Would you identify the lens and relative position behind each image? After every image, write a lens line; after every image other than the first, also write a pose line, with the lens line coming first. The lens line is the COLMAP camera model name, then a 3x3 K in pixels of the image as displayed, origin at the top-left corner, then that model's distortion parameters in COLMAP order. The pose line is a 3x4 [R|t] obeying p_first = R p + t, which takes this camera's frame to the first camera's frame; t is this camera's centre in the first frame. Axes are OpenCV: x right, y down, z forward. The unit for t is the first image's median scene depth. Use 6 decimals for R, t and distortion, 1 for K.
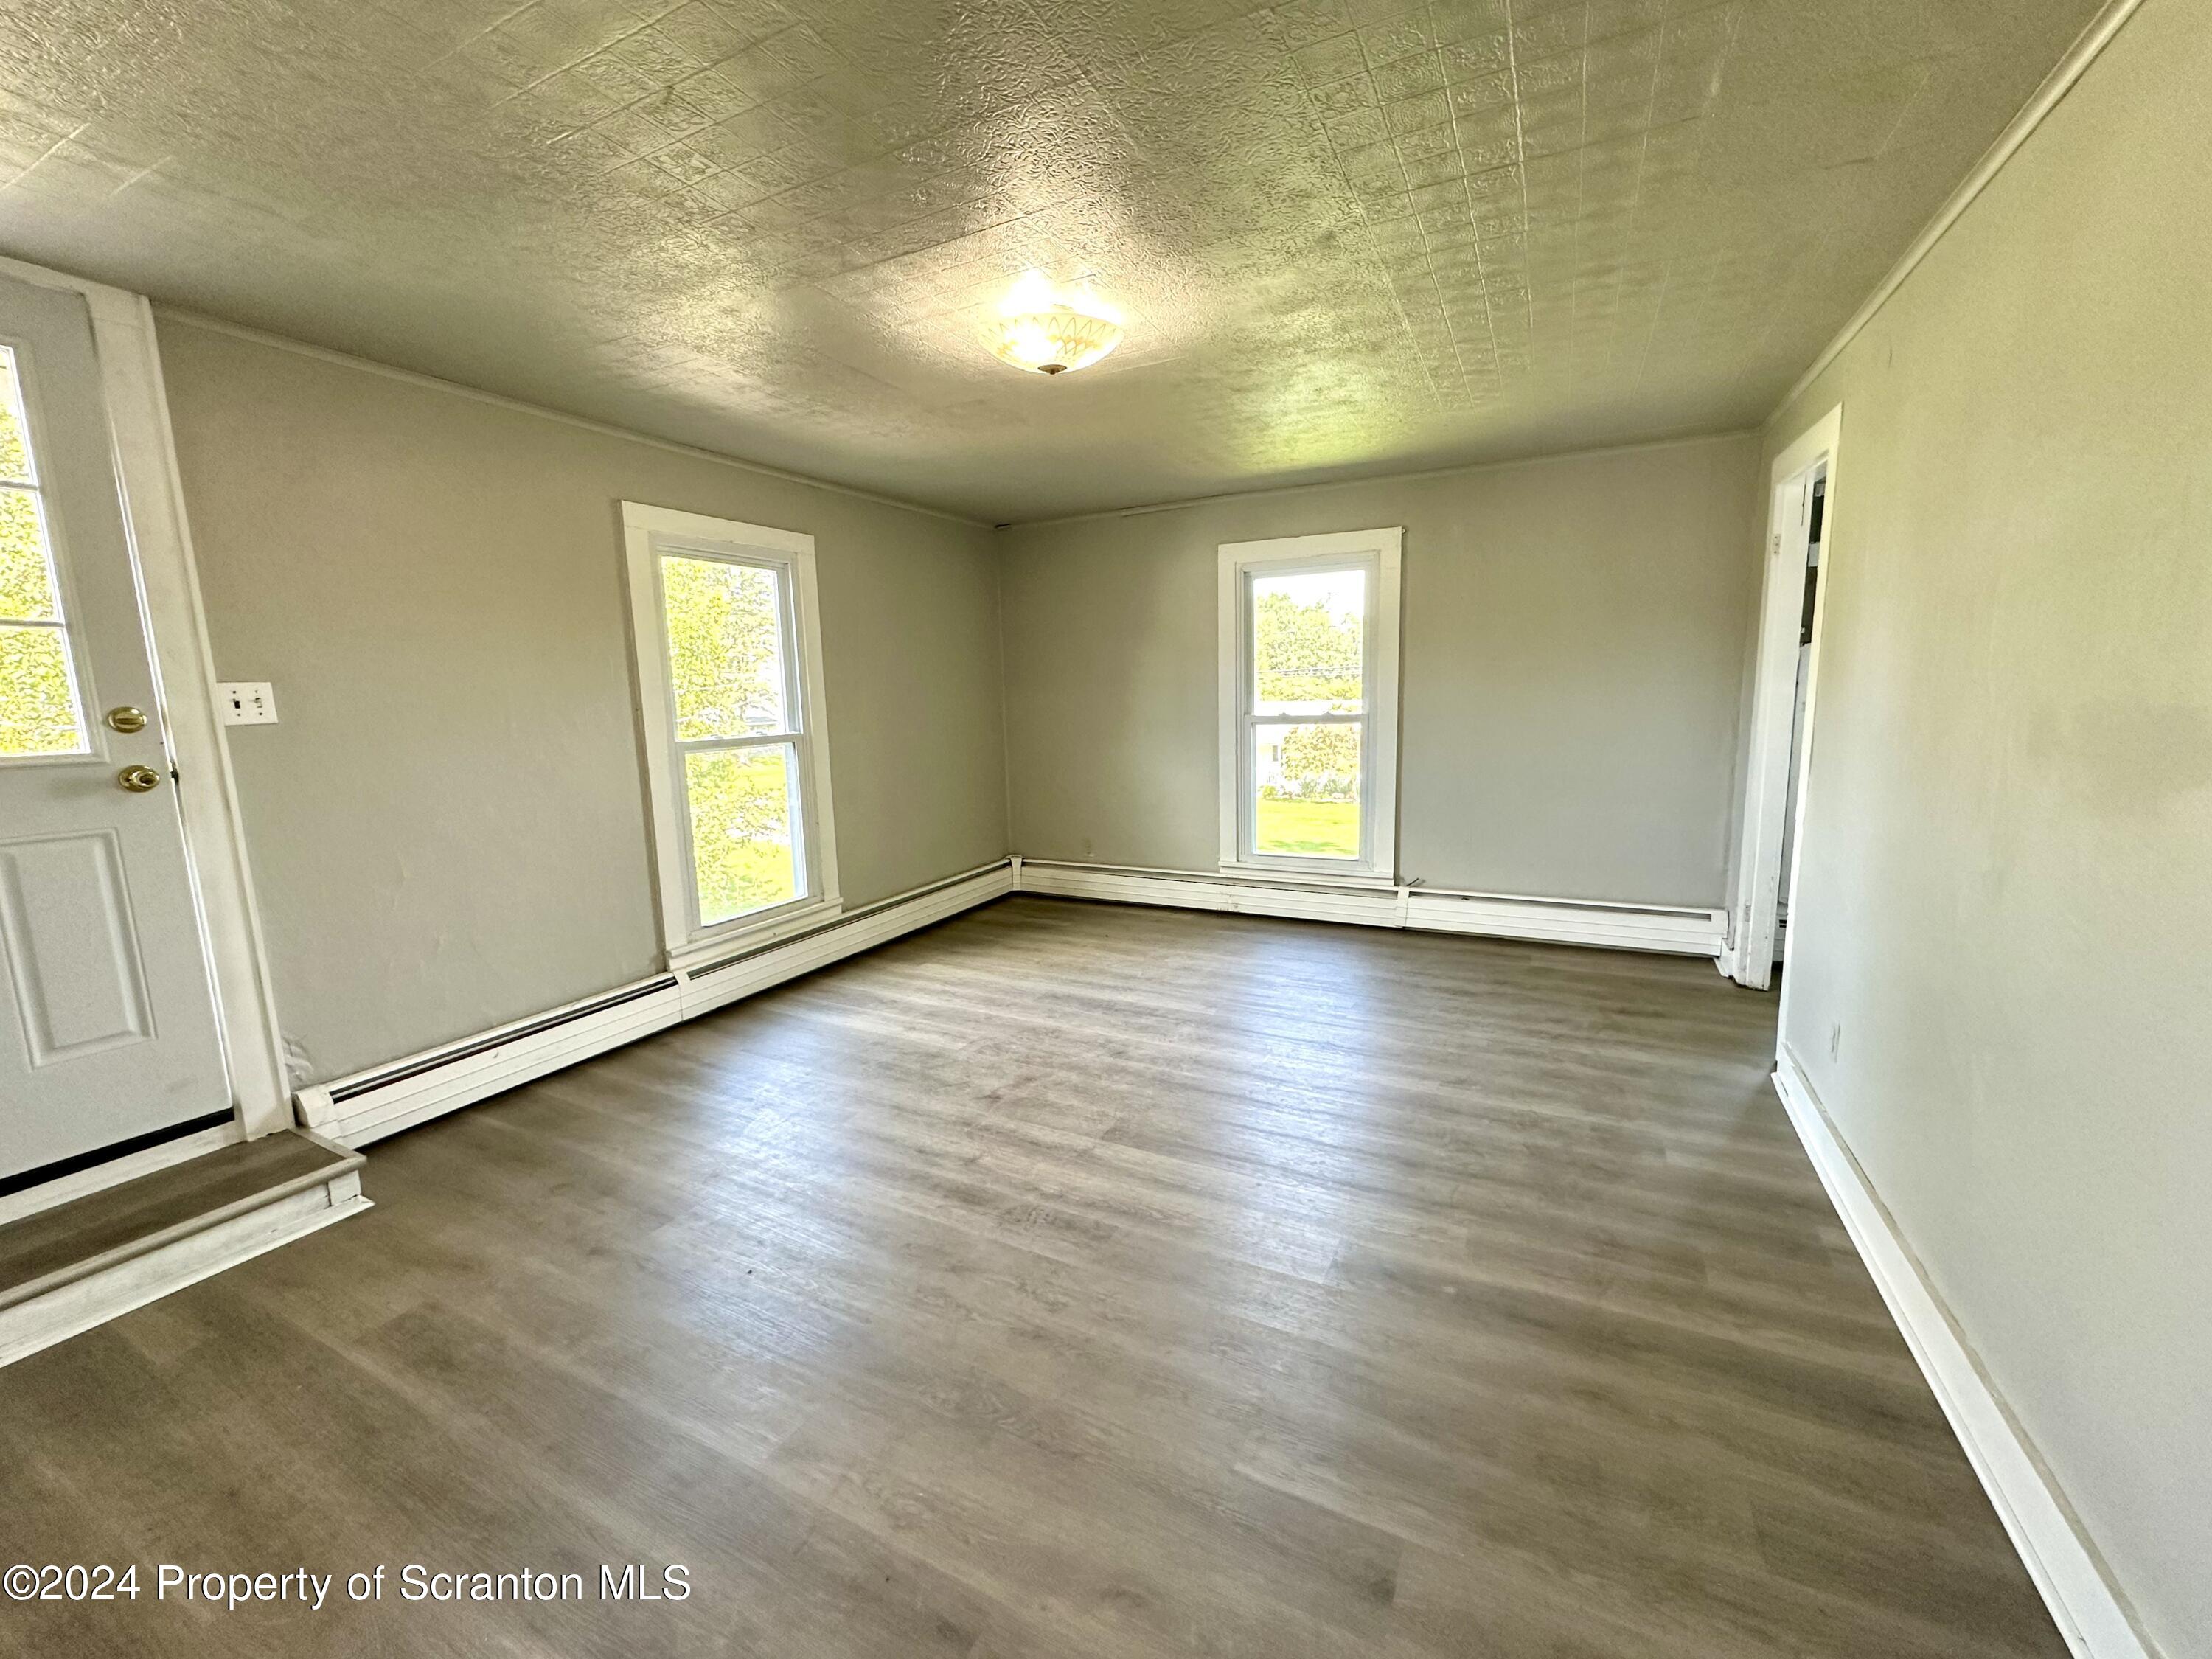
lens RADIAL K [[885.0, 0, 1106.0], [0, 885.0, 829.5], [0, 0, 1]] dist [0.000237, 0.003818]
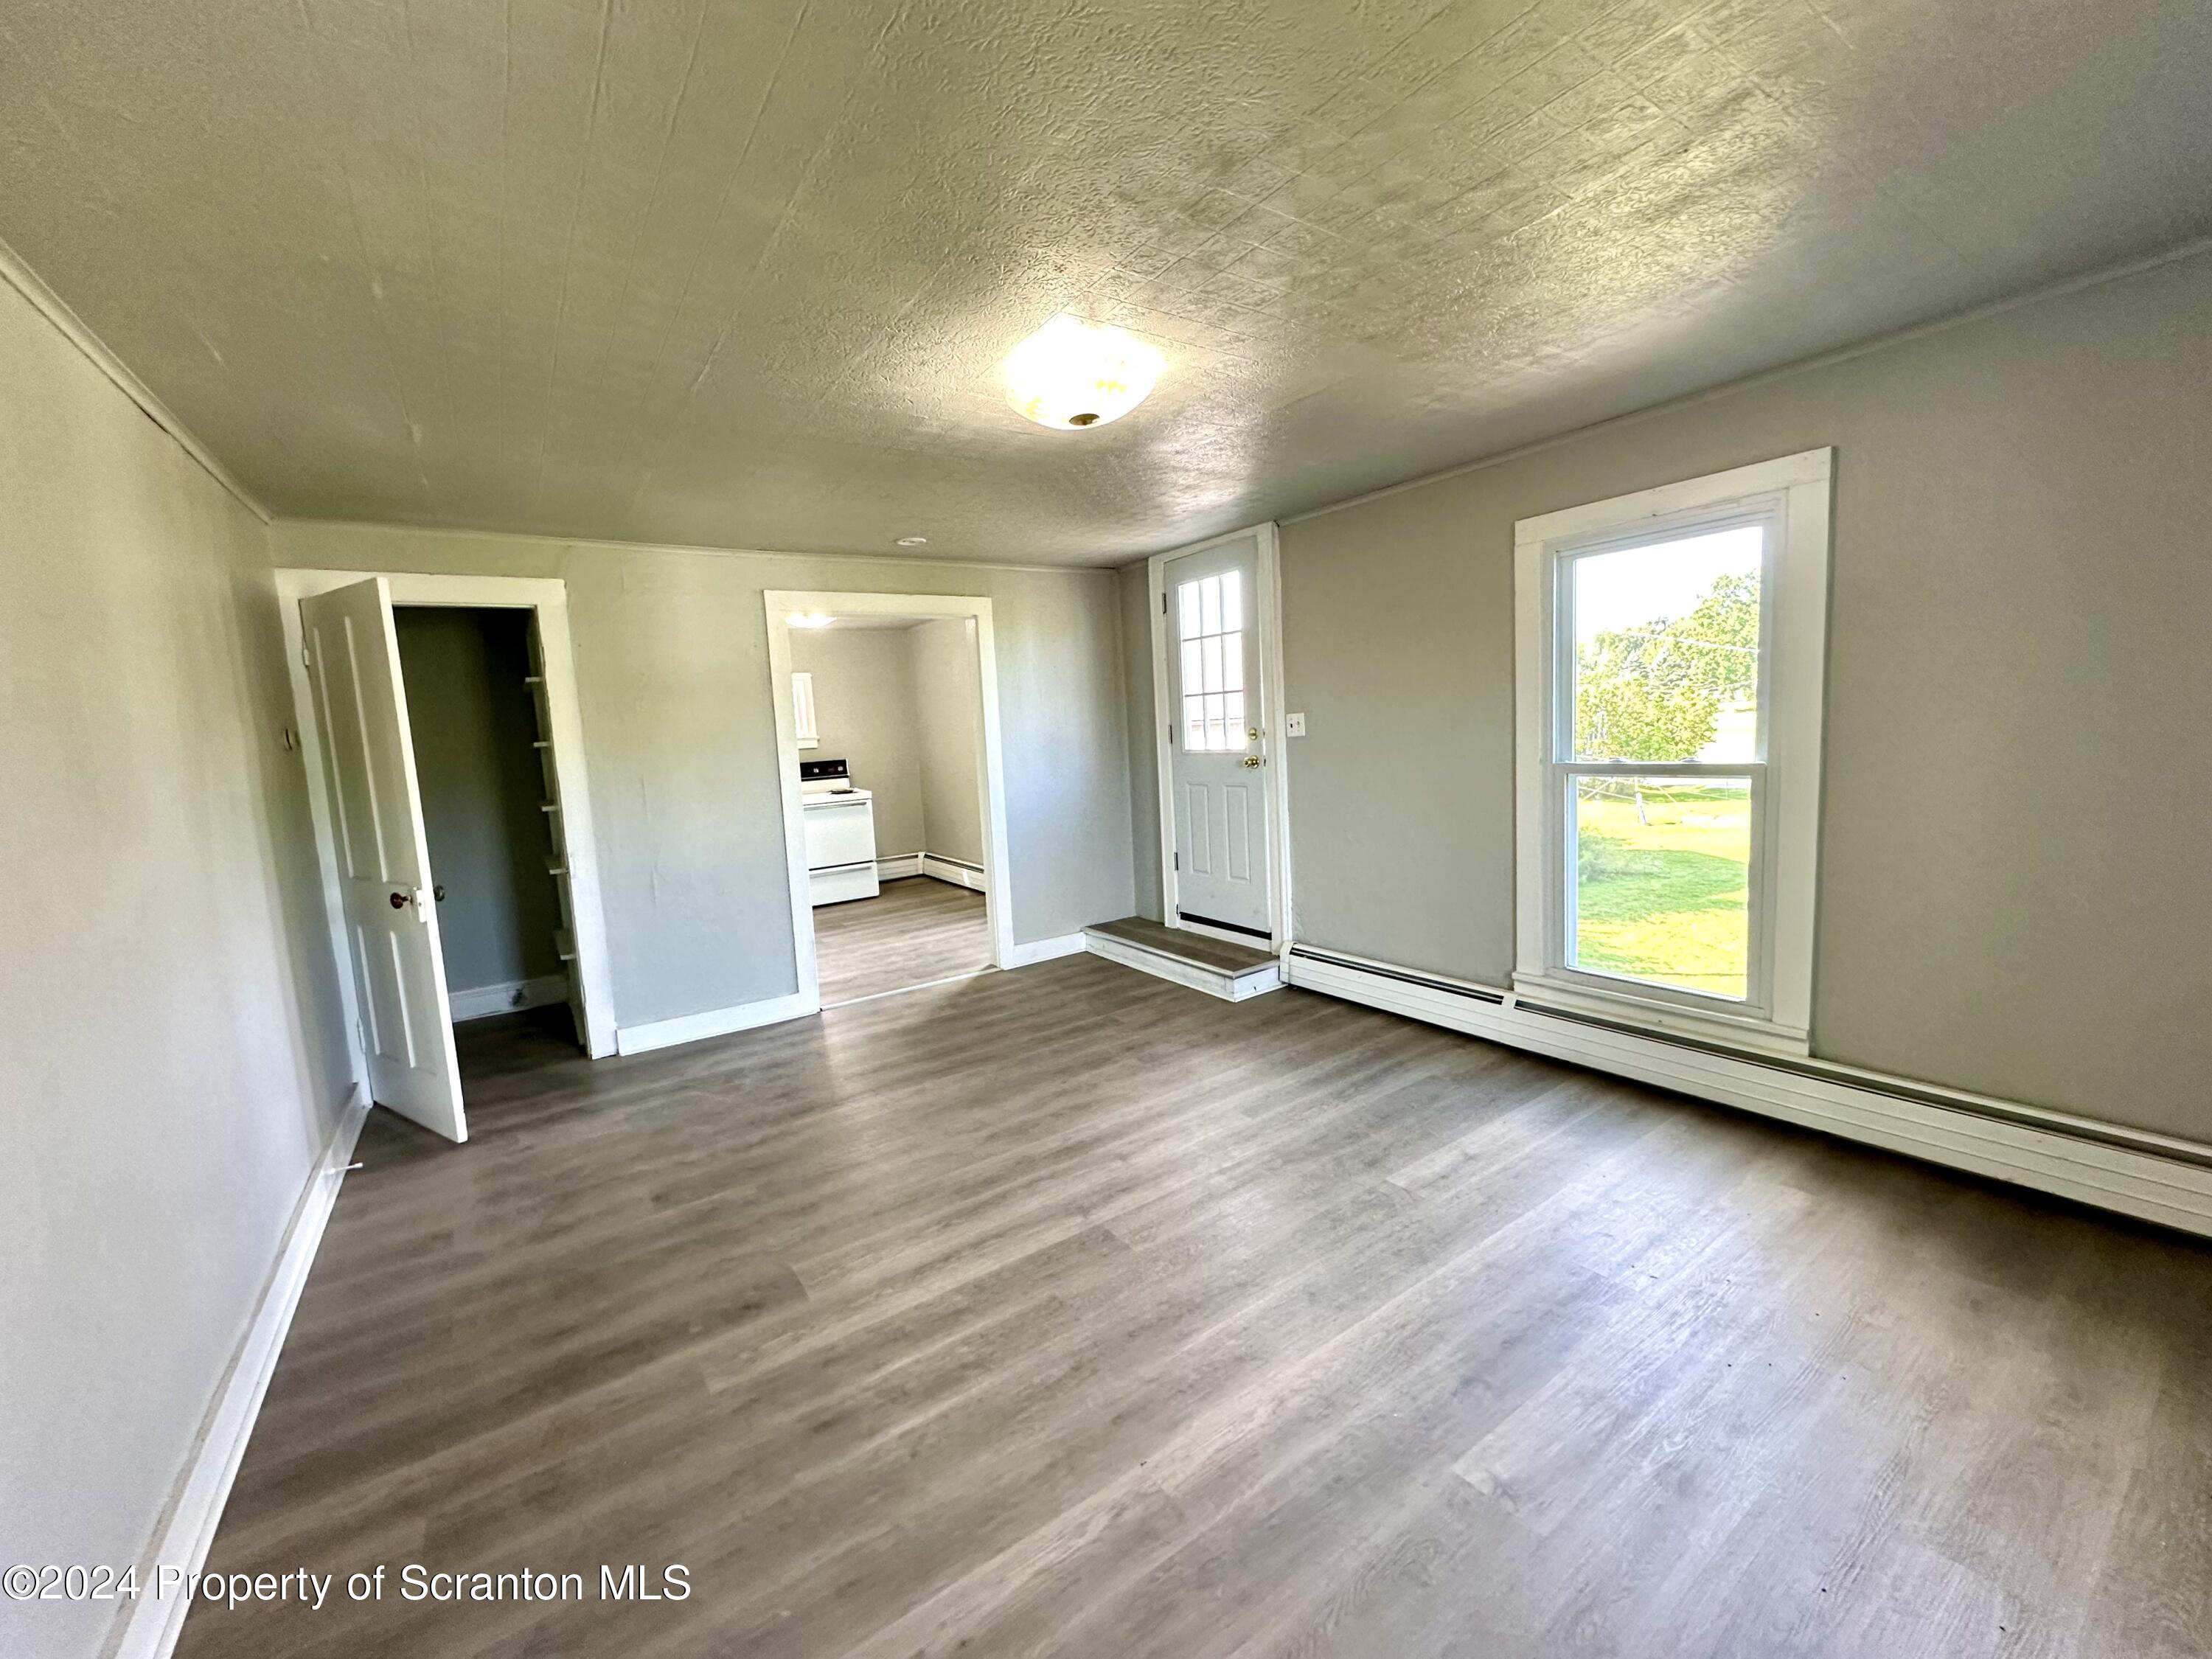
lens RADIAL K [[885.0, 0, 1106.0], [0, 885.0, 829.5], [0, 0, 1]] dist [0.000237, 0.003818]
pose [[-0.468363, 0.157479, -0.869389, 0.700594], [-0.068400, 0.974572, 0.213380, -0.249545], [0.880885, 0.159406, -0.445681, 1.276652]]
